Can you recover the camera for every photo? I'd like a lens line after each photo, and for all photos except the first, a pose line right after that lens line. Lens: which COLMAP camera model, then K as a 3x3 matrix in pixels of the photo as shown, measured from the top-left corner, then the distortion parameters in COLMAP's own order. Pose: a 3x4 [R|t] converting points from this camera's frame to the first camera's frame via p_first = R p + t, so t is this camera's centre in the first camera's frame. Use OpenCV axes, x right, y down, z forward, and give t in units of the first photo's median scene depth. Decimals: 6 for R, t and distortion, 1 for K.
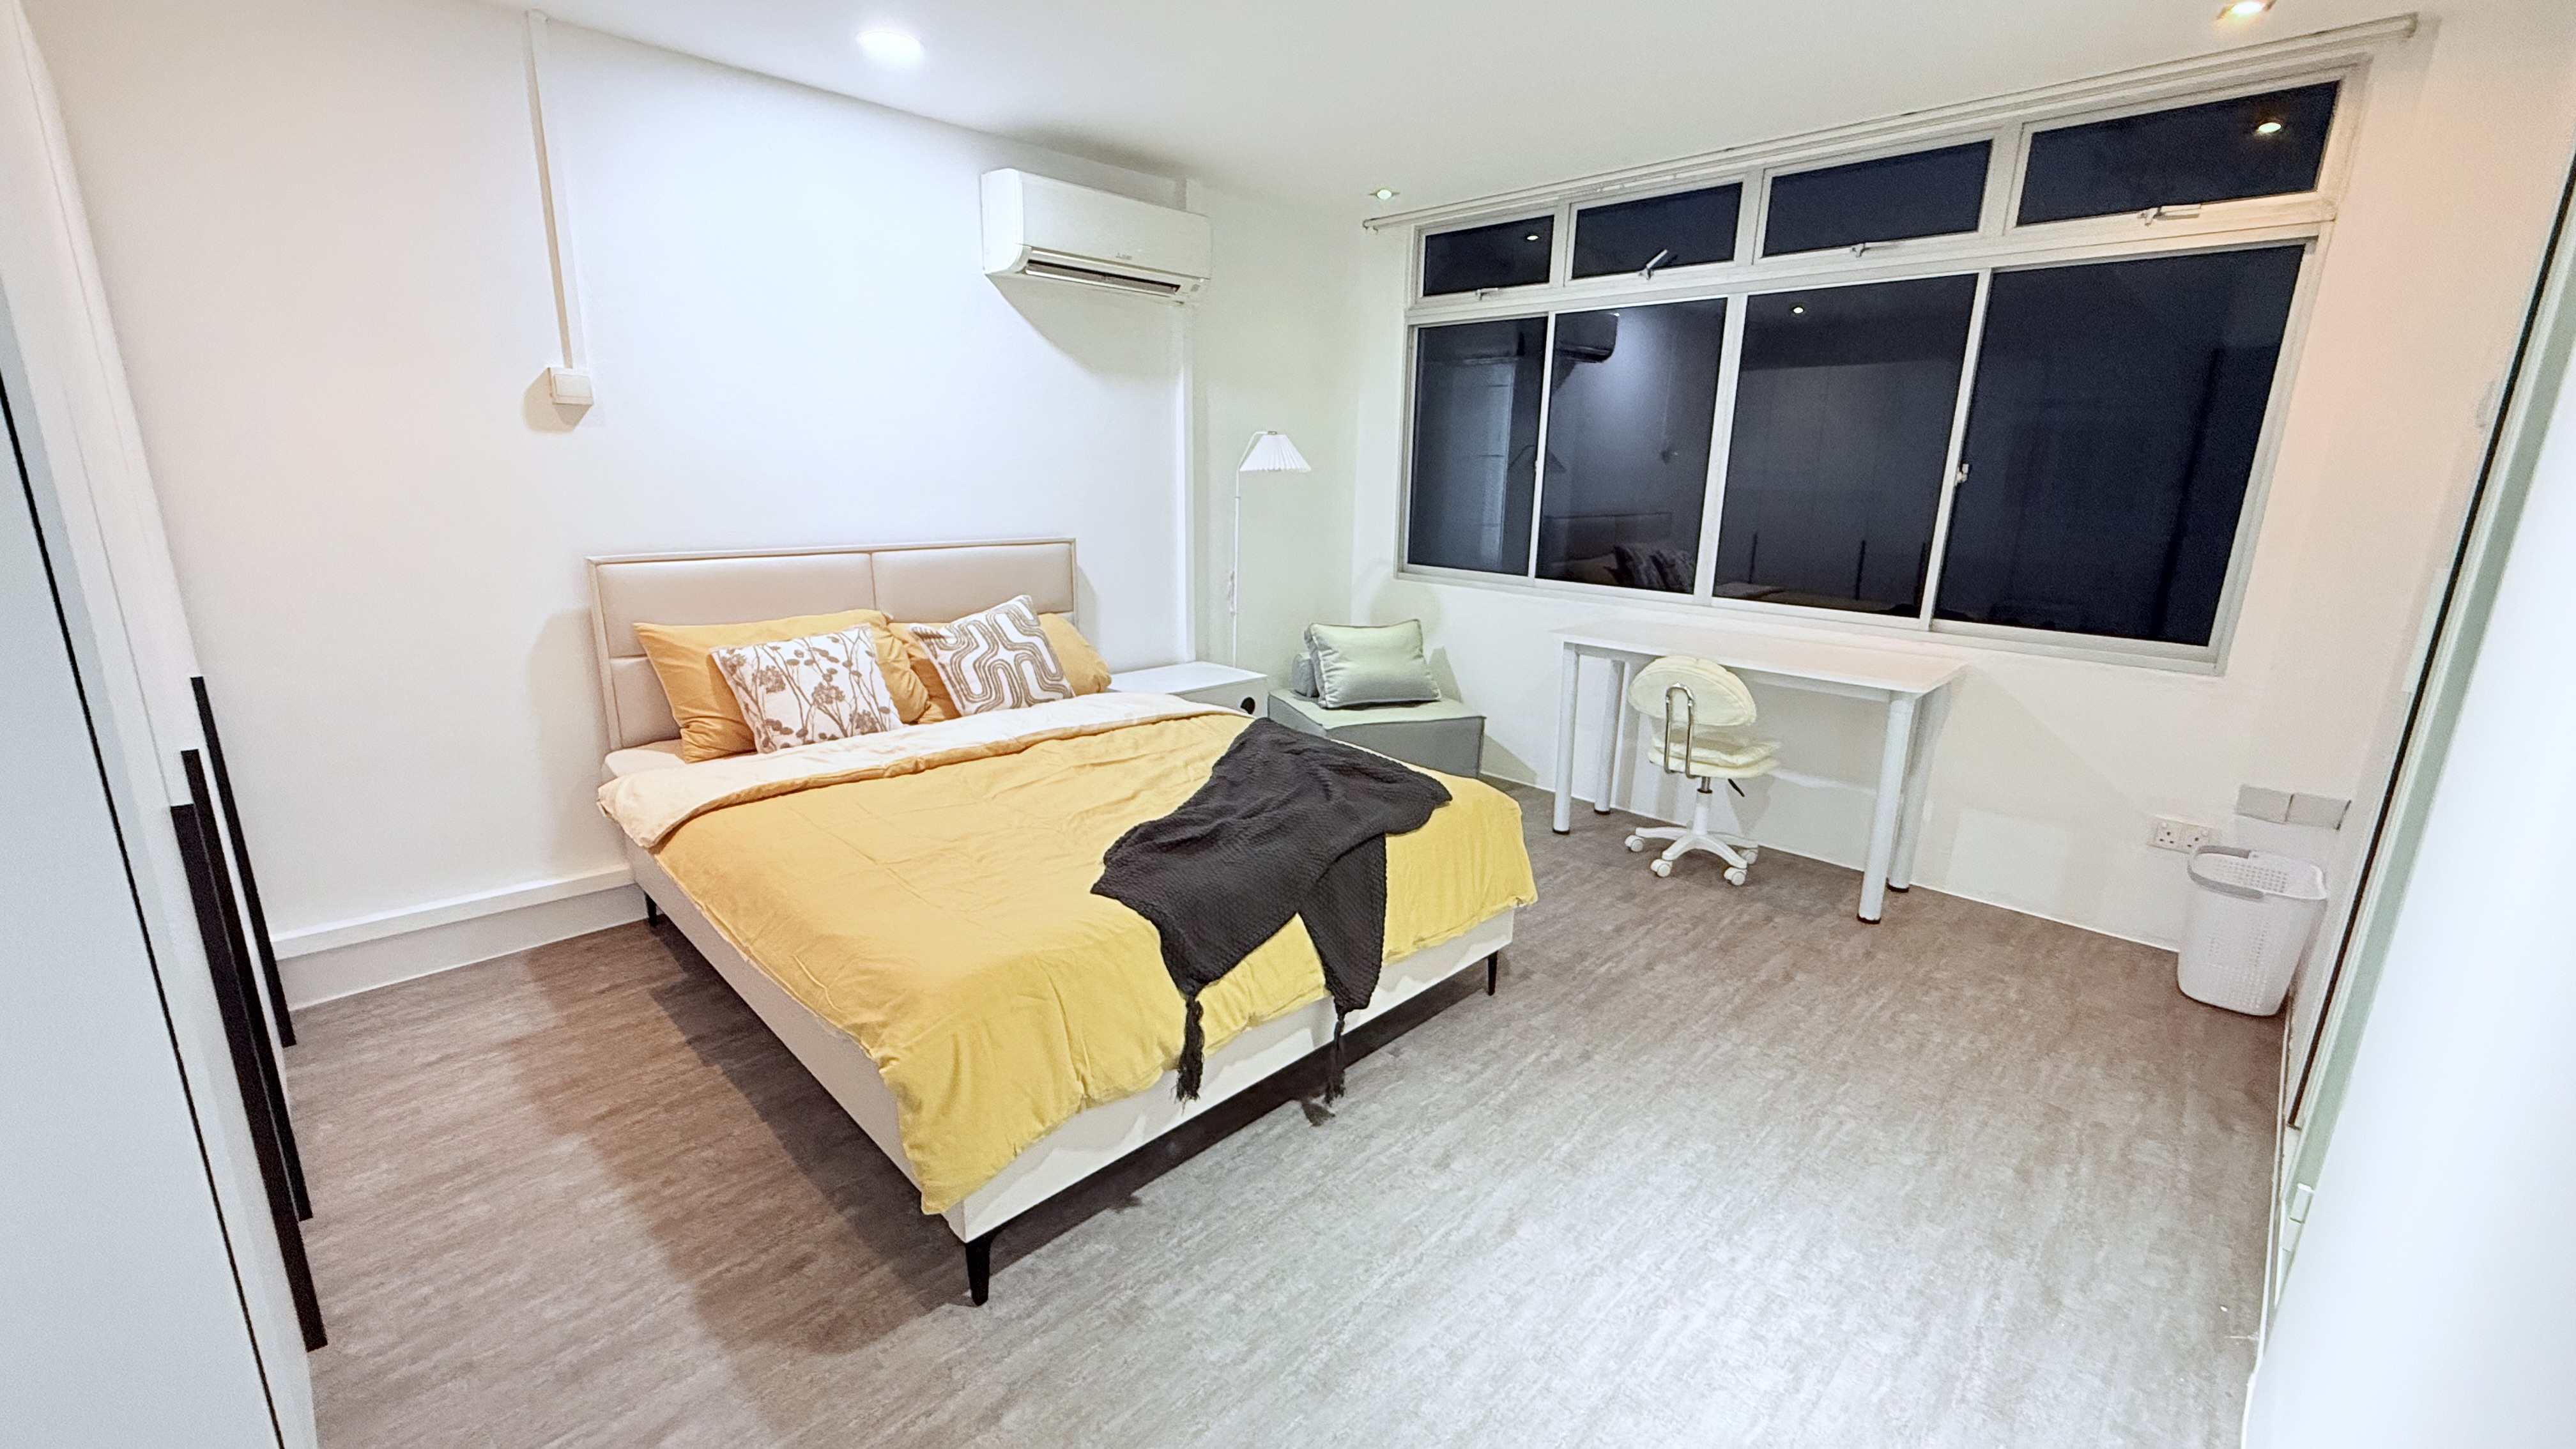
lens RADIAL K [[1037.4, 0, 1285.7], [0, 1037.4, 718.0], [0, 0, 1]] dist [0.010969, -0.000197]
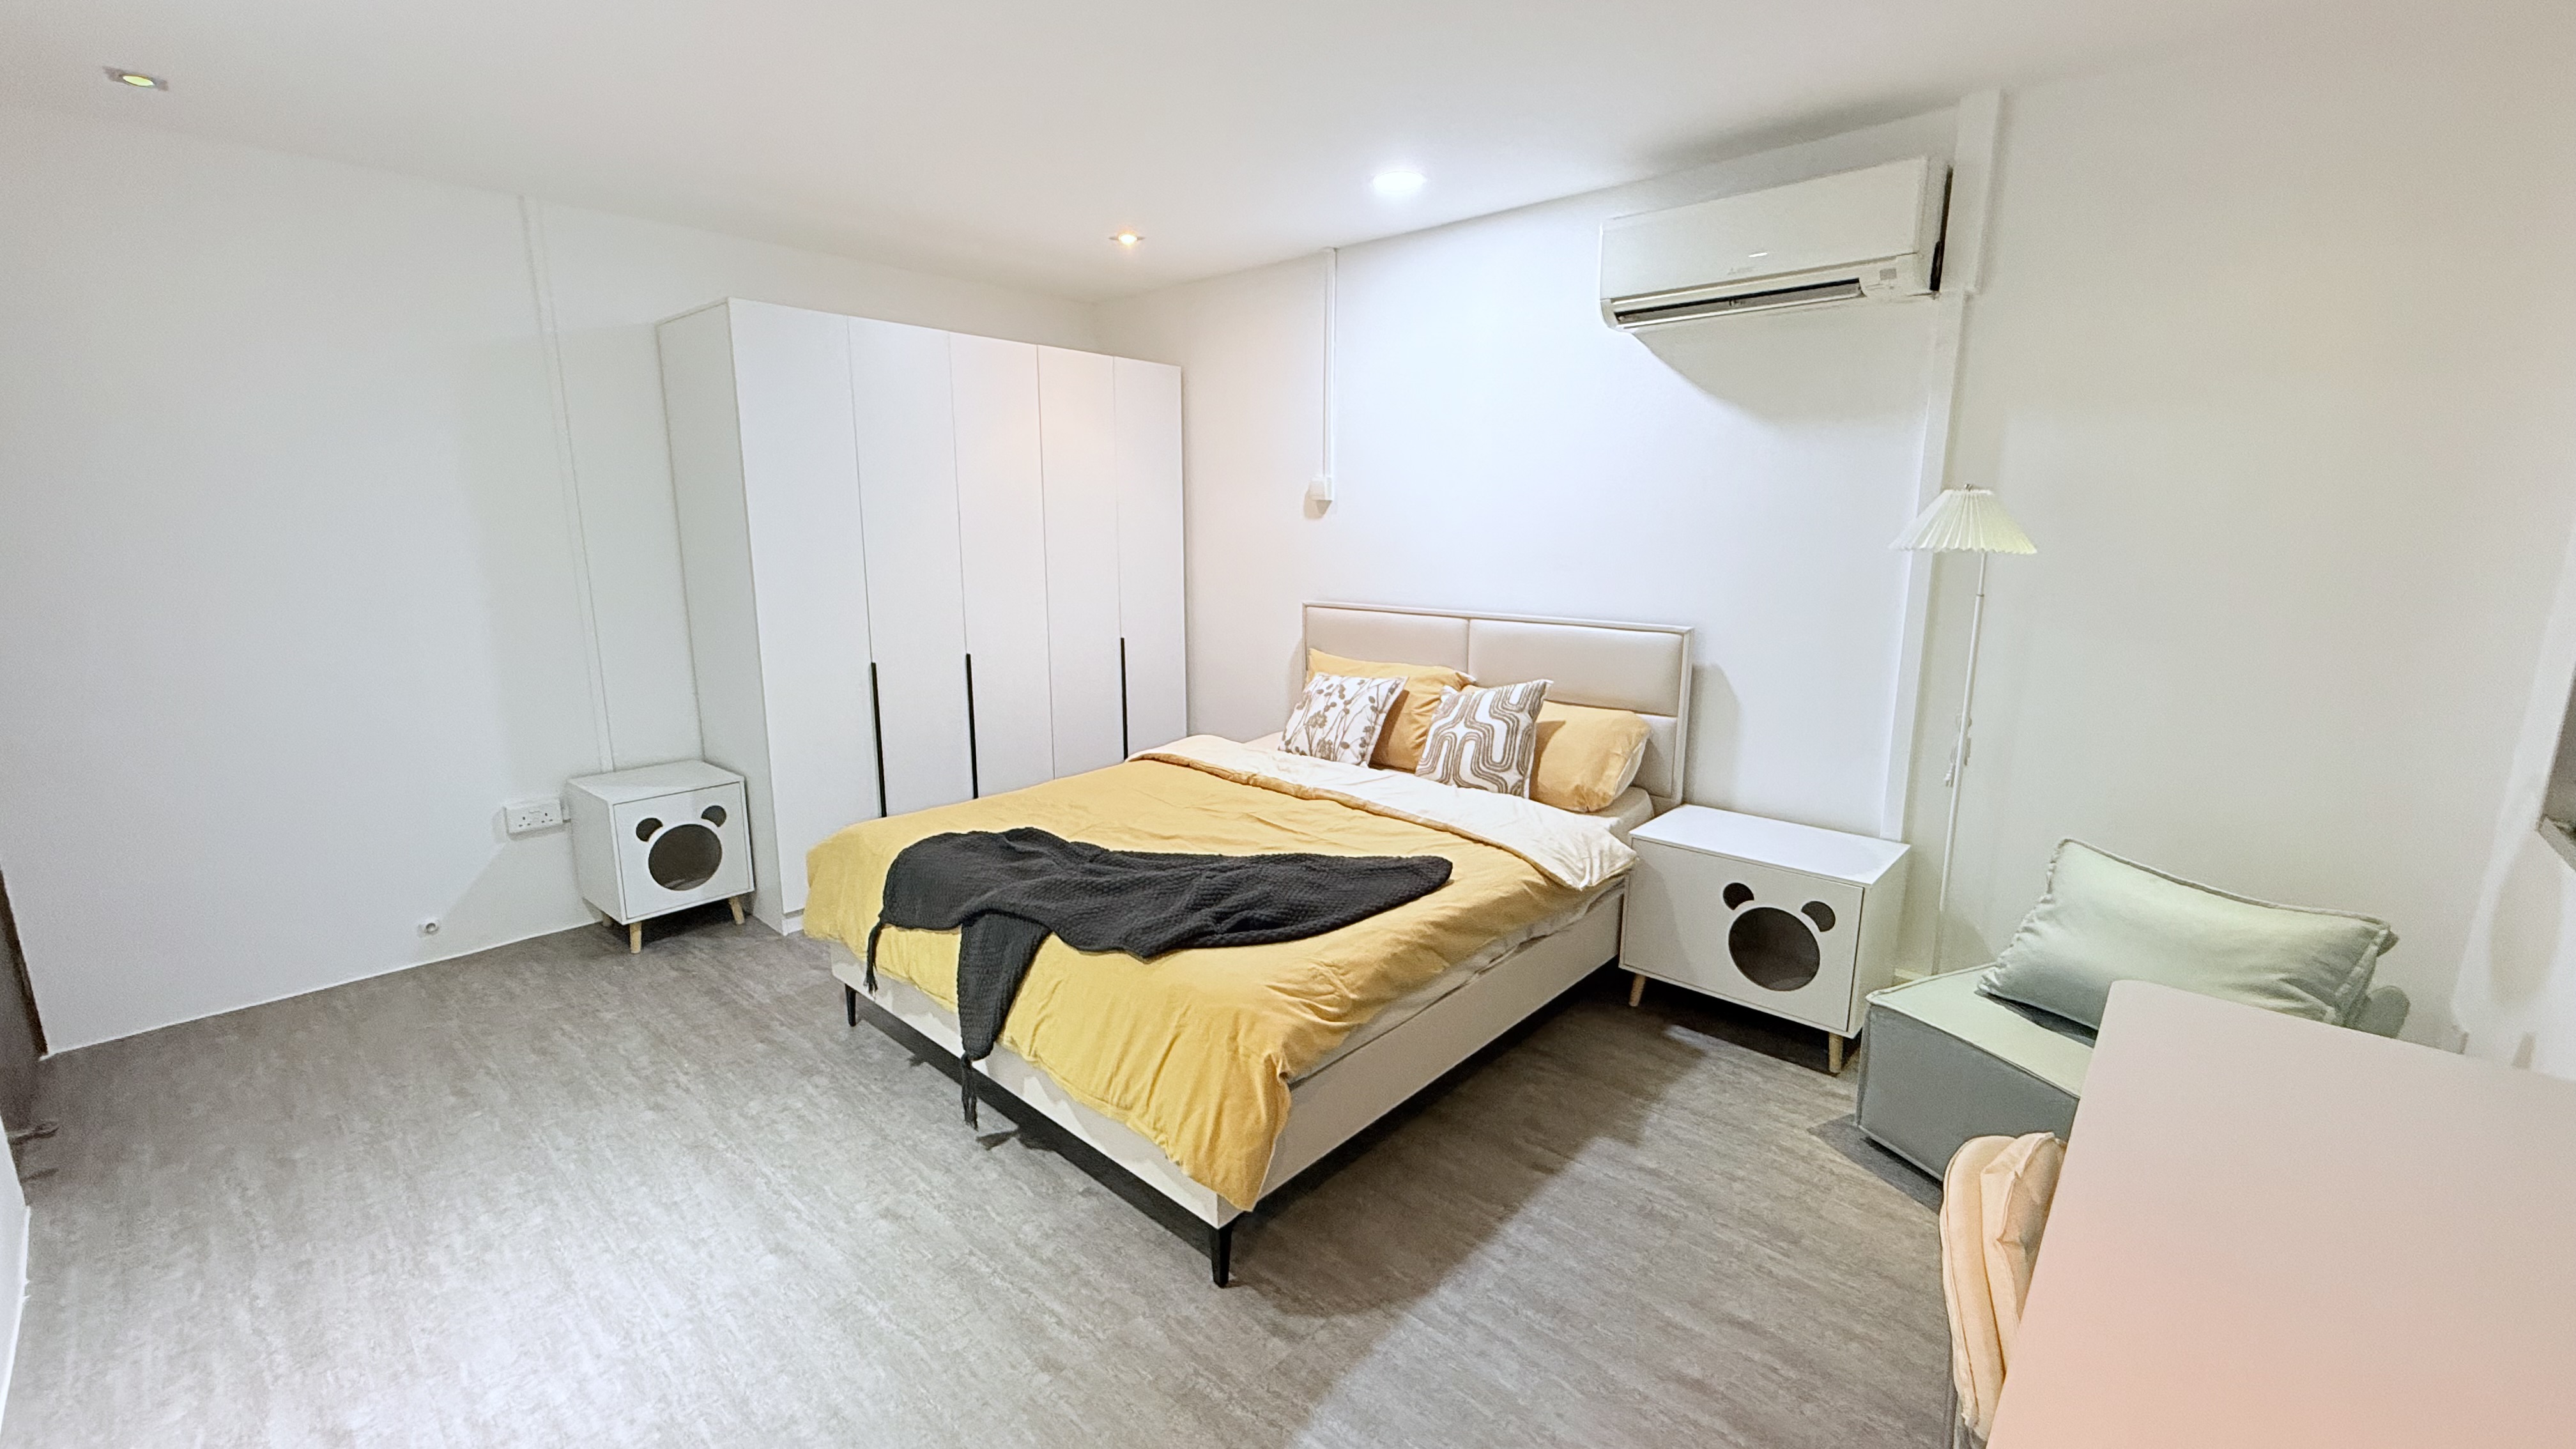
lens RADIAL K [[1022.0, 0, 1286.1], [0, 1022.0, 729.4], [0, 0, 1]] dist [-0.002018, -0.000162]
pose [[0.043355, 0.182483, -0.982253, 0.774101], [-0.237607, 0.956850, 0.167276, -0.210084], [0.970393, 0.226138, 0.084843, 0.859068]]
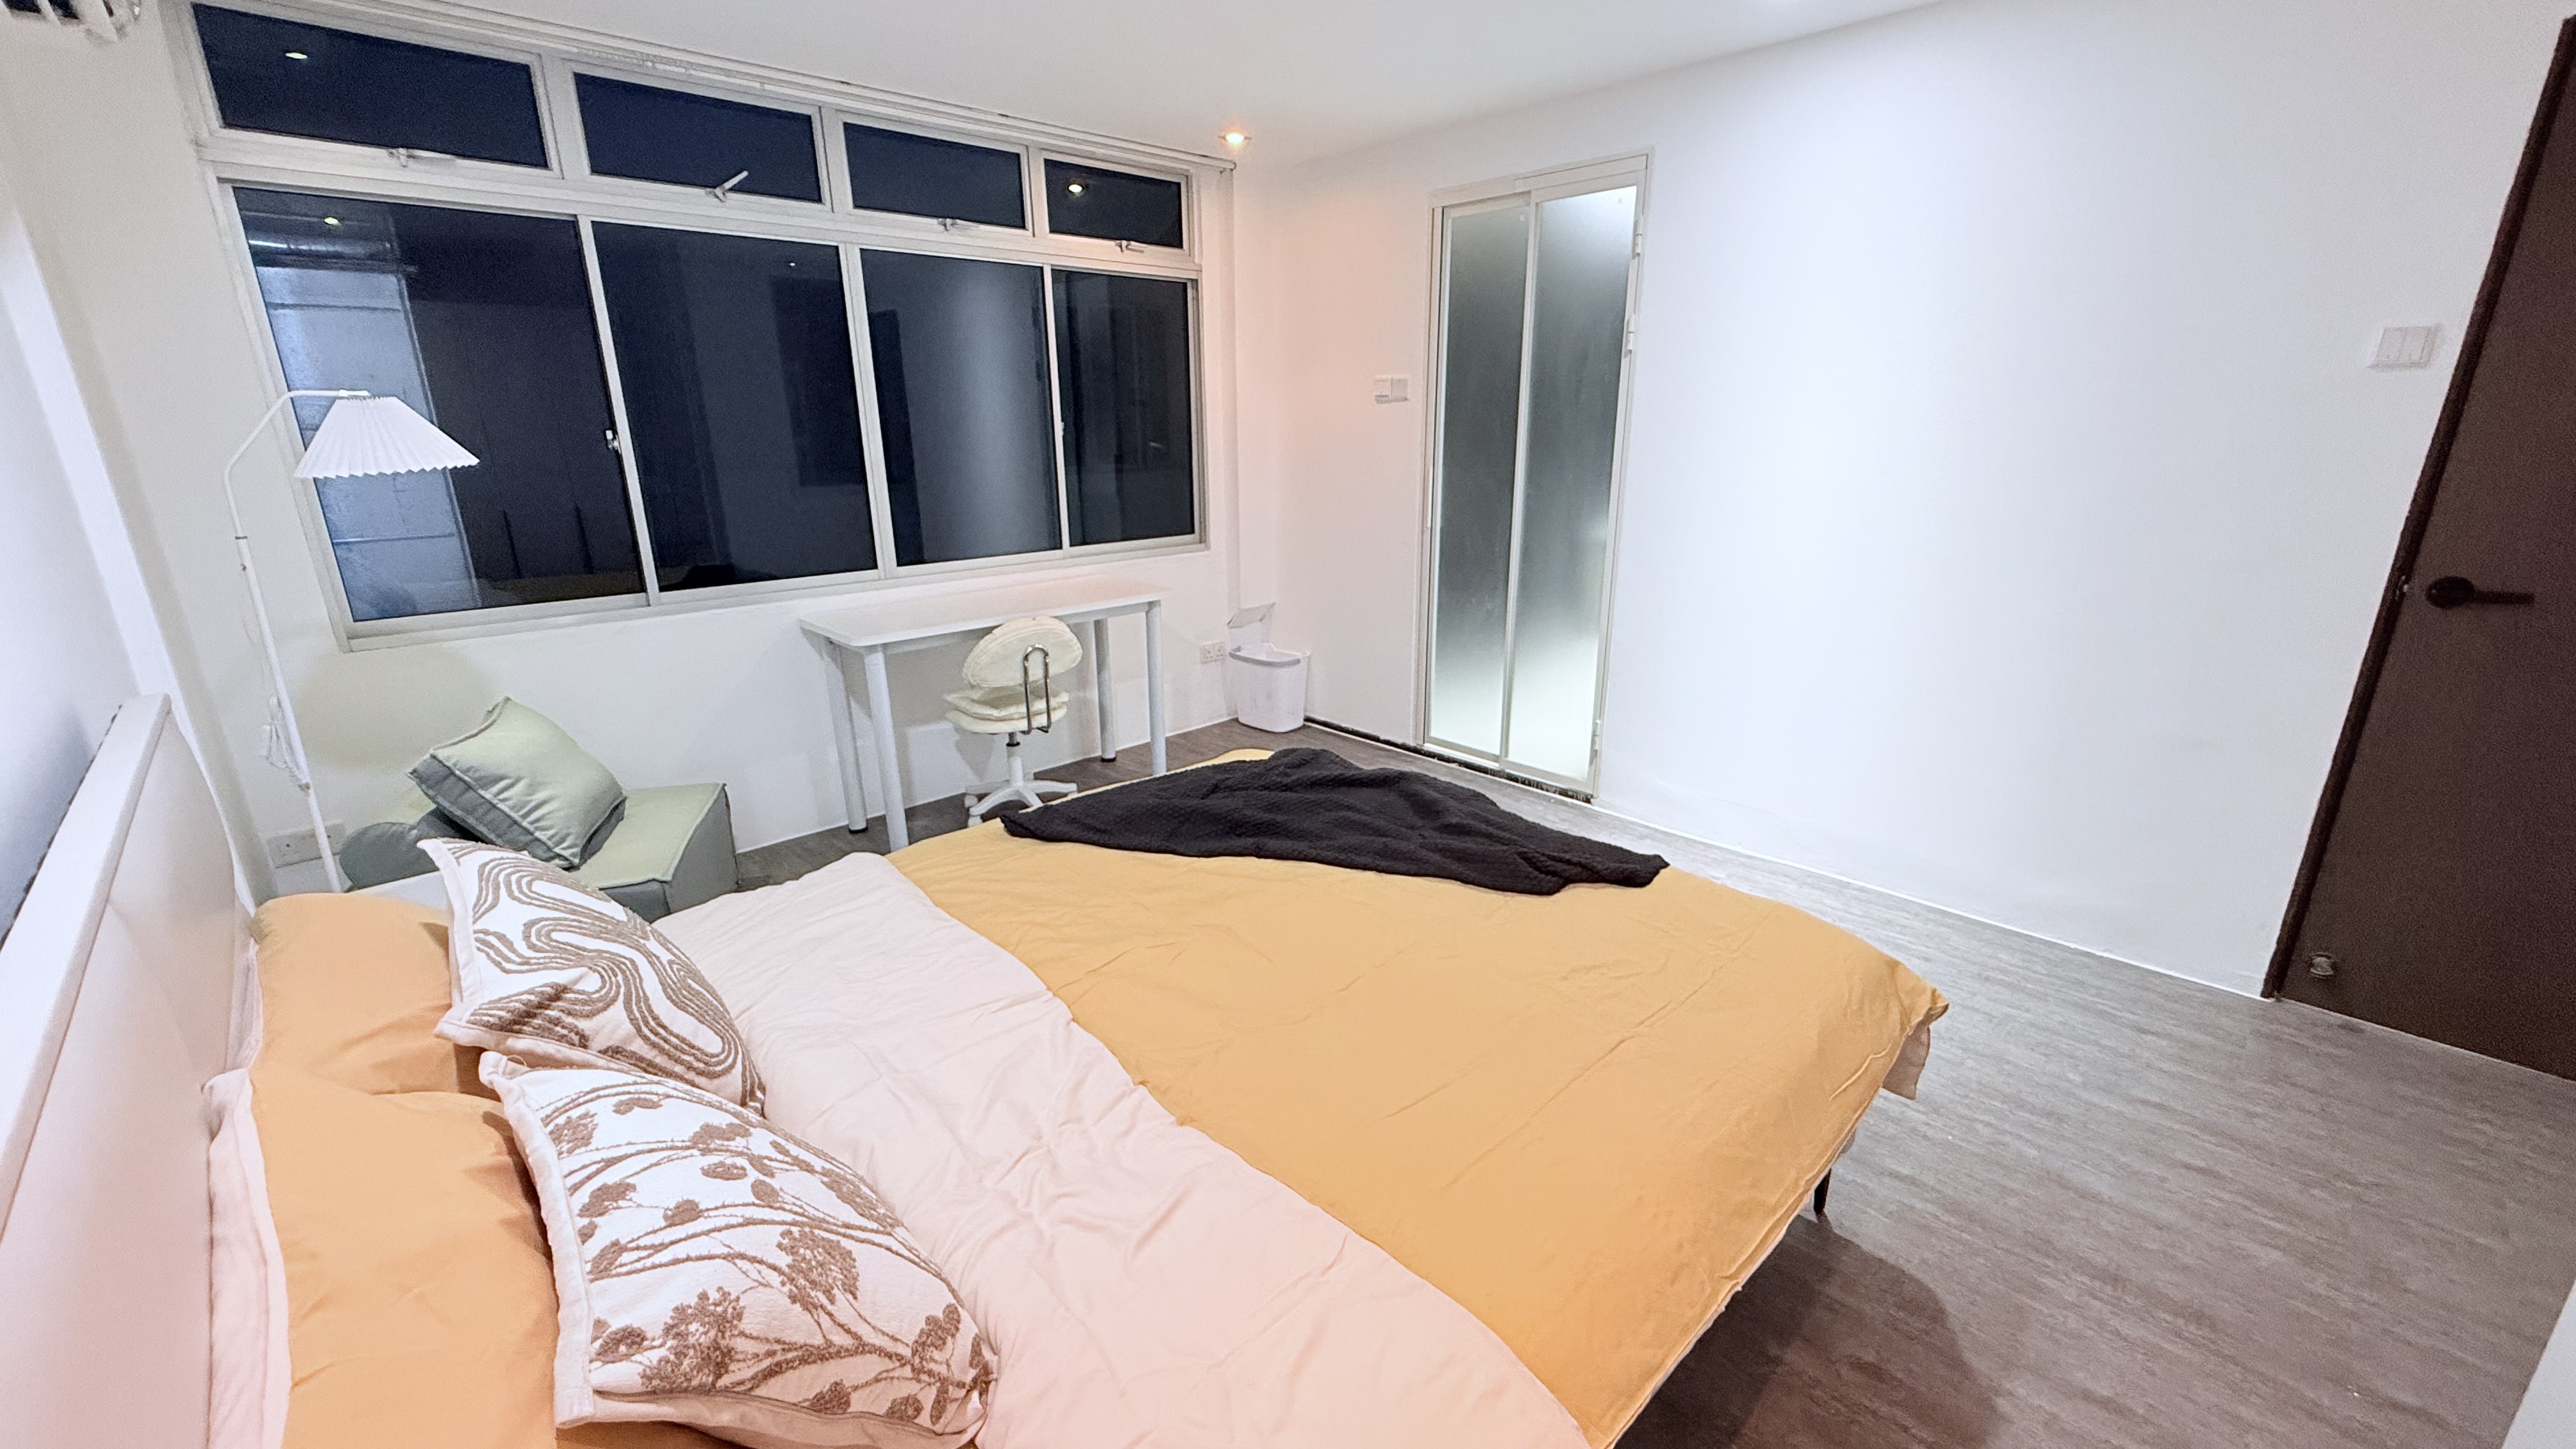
lens RADIAL K [[1022.0, 0, 1286.1], [0, 1022.0, 729.4], [0, 0, 1]] dist [-0.002018, -0.000162]
pose [[0.026700, -0.313993, 0.949050, -0.707607], [0.251158, 0.921042, 0.297661, -0.227291], [-0.967578, 0.230414, 0.103453, 0.788234]]
